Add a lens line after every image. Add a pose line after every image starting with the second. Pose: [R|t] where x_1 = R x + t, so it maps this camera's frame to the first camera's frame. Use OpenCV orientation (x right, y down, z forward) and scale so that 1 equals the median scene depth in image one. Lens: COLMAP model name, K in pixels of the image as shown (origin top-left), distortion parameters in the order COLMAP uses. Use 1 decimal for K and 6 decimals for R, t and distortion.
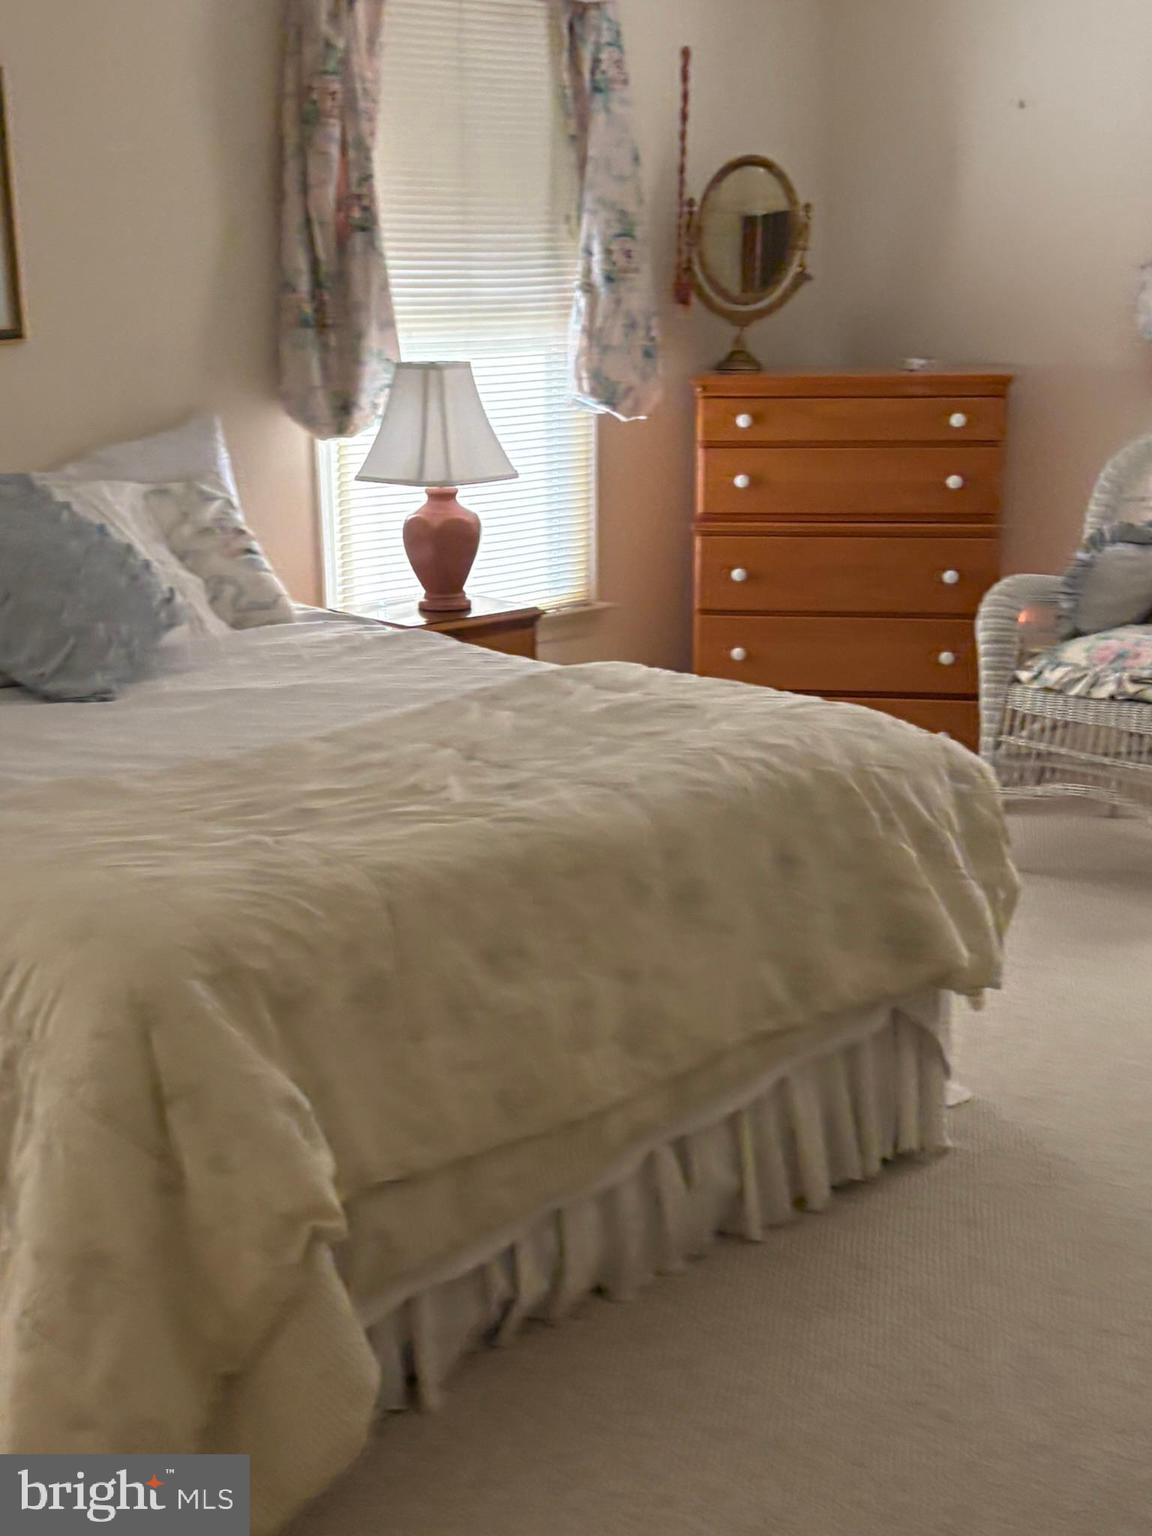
lens RADIAL K [[1997.2, 0, 534.7], [0, 1997.2, 851.4], [0, 0, 1]] dist [0.046289, 0.000000]
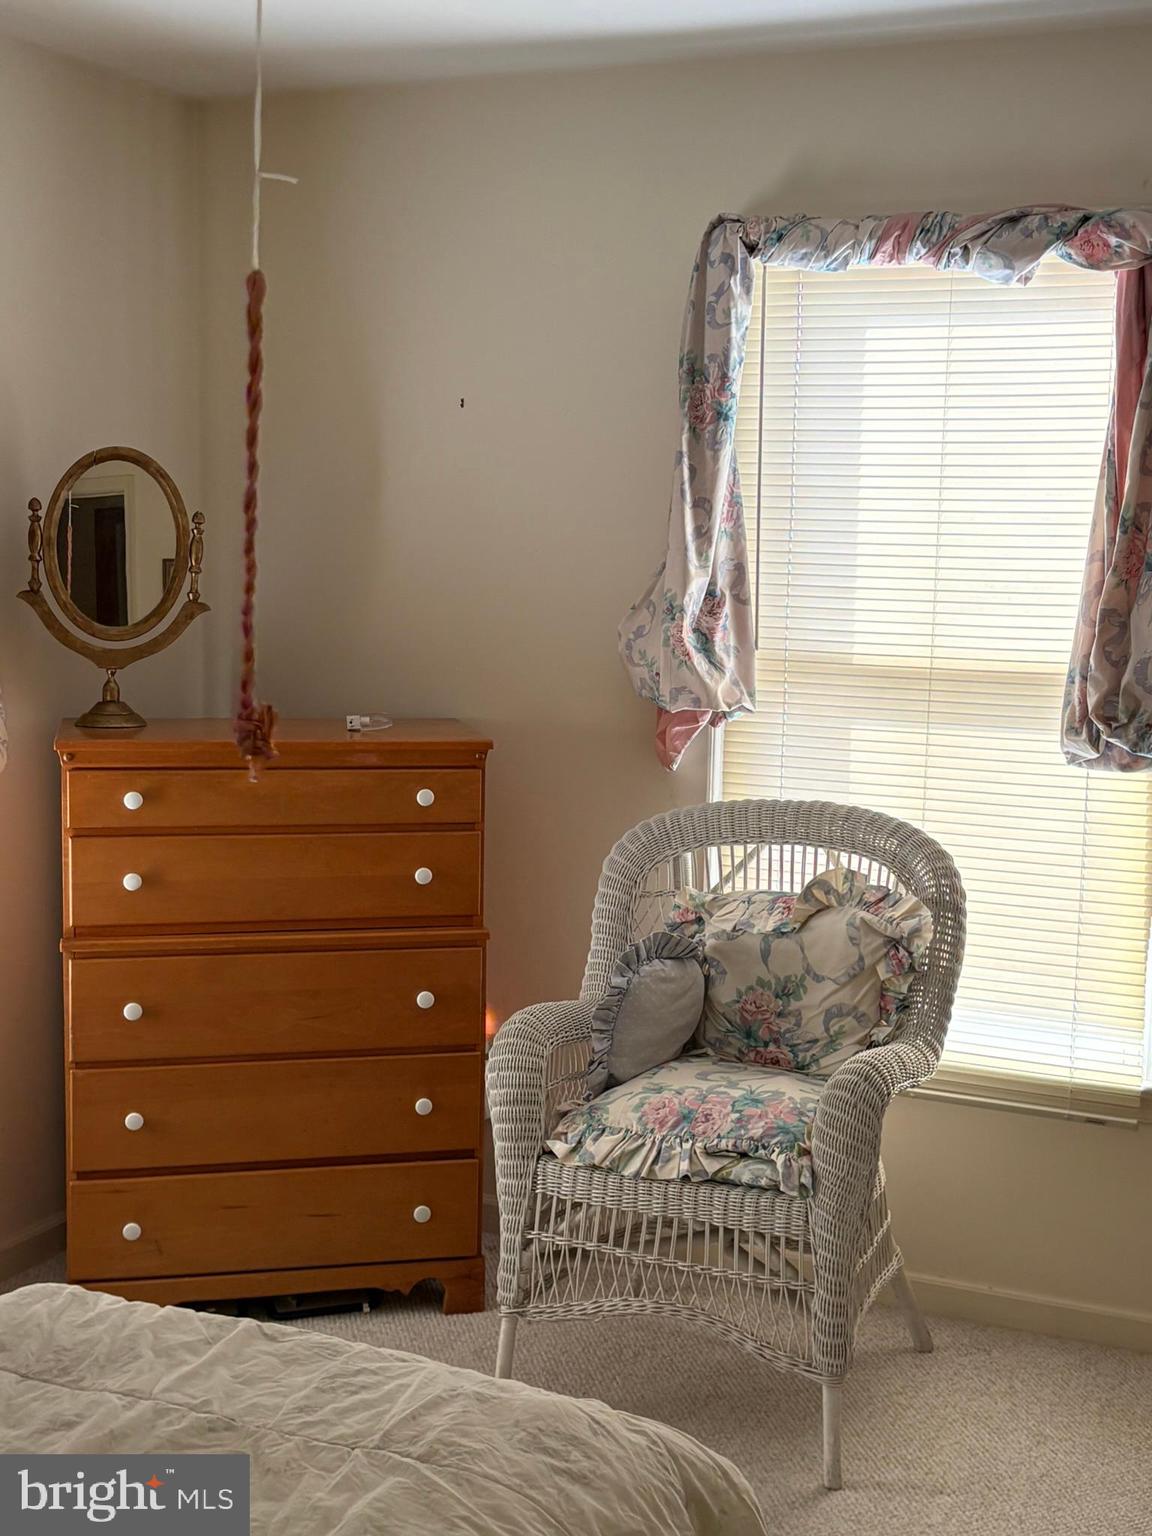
lens RADIAL K [[1997.2, 0, 578.2], [0, 1997.2, 811.1], [0, 0, 1]] dist [0.046289, 0.000000]
pose [[0.920455, -0.028809, 0.389785, -0.030364], [0.085999, 0.987768, -0.130075, -0.113912], [-0.381270, 0.153249, 0.911673, 0.312533]]
